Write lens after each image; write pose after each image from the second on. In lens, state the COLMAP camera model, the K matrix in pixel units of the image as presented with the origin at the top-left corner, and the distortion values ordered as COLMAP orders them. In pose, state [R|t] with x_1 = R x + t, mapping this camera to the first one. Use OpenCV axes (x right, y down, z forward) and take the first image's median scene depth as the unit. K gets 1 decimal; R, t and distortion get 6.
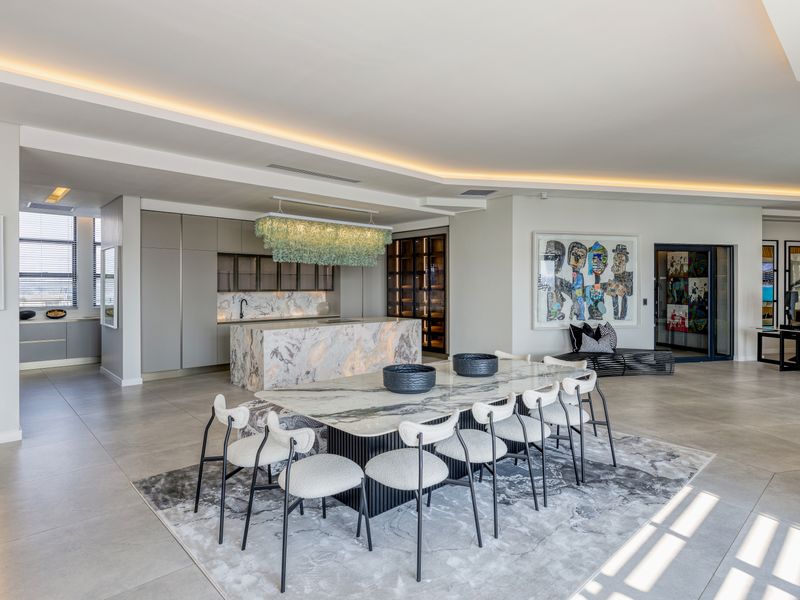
lens RADIAL K [[456.4, 0, 398.4], [0, 456.4, 285.5], [0, 0, 1]] dist [-0.002515, 0.000055]
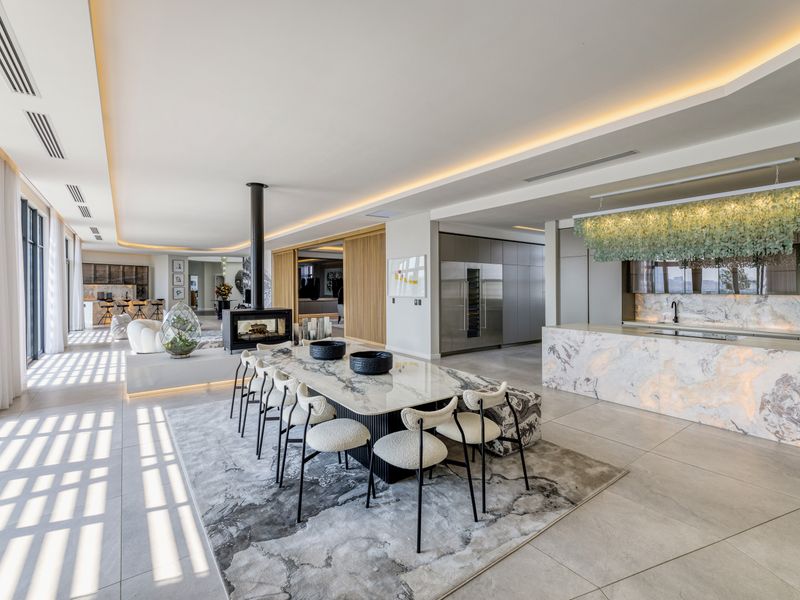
lens RADIAL K [[372.2, 0, 397.7], [0, 372.2, 284.6], [0, 0, 1]] dist [0.000982, 0.000083]
pose [[-0.113008, -0.006275, -0.993574, 0.481896], [-0.000124, 0.999980, -0.006301, 0.001195], [0.993594, -0.000589, -0.113006, 0.559222]]
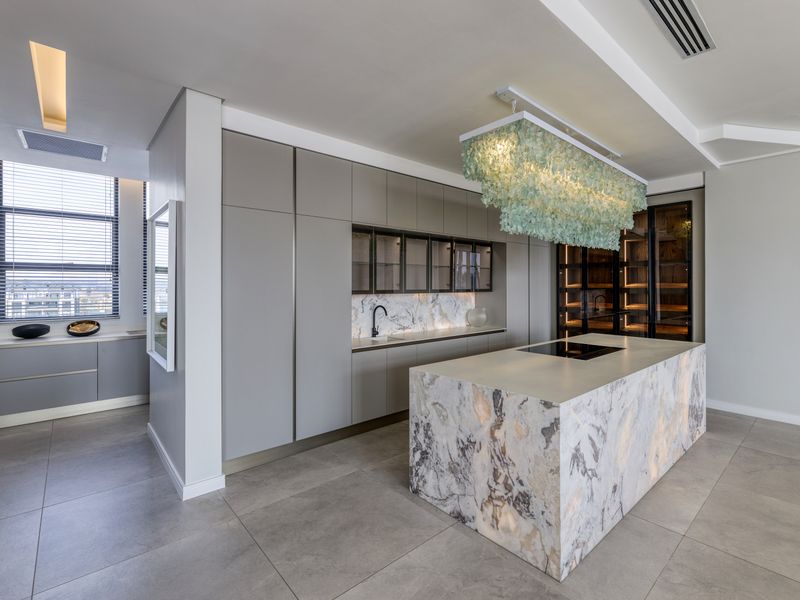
lens RADIAL K [[381.2, 0, 398.0], [0, 381.2, 283.4], [0, 0, 1]] dist [-0.001320, -0.000187]
pose [[0.999247, 0.000247, -0.038811, -0.307580], [-0.000405, 0.999992, -0.004074, 0.002379], [0.038810, 0.004087, 0.999238, 0.511390]]
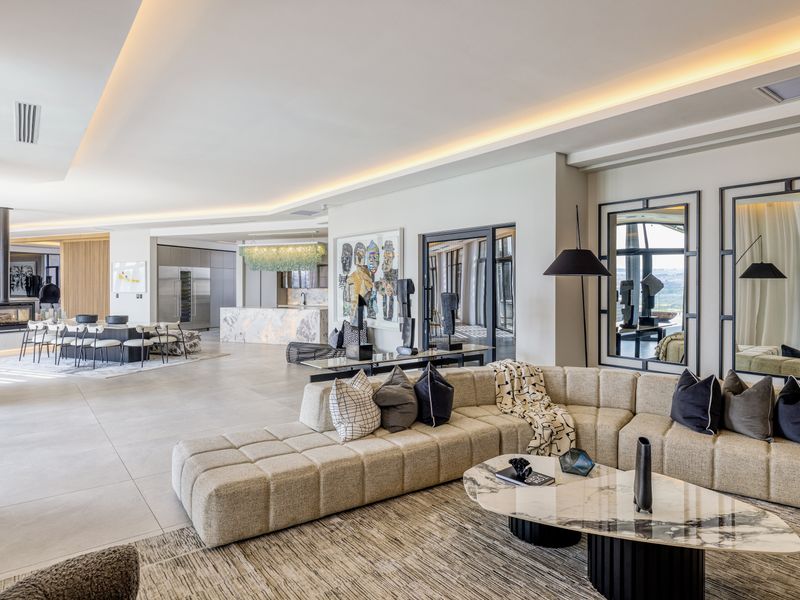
lens RADIAL K [[485.1, 0, 399.9], [0, 485.1, 282.4], [0, 0, 1]] dist [-0.021956, -0.000138]
pose [[0.427686, -0.003304, -0.903922, 1.407184], [0.000498, 0.999994, -0.003420, -0.000429], [0.903927, 0.001012, 0.427685, 0.603071]]
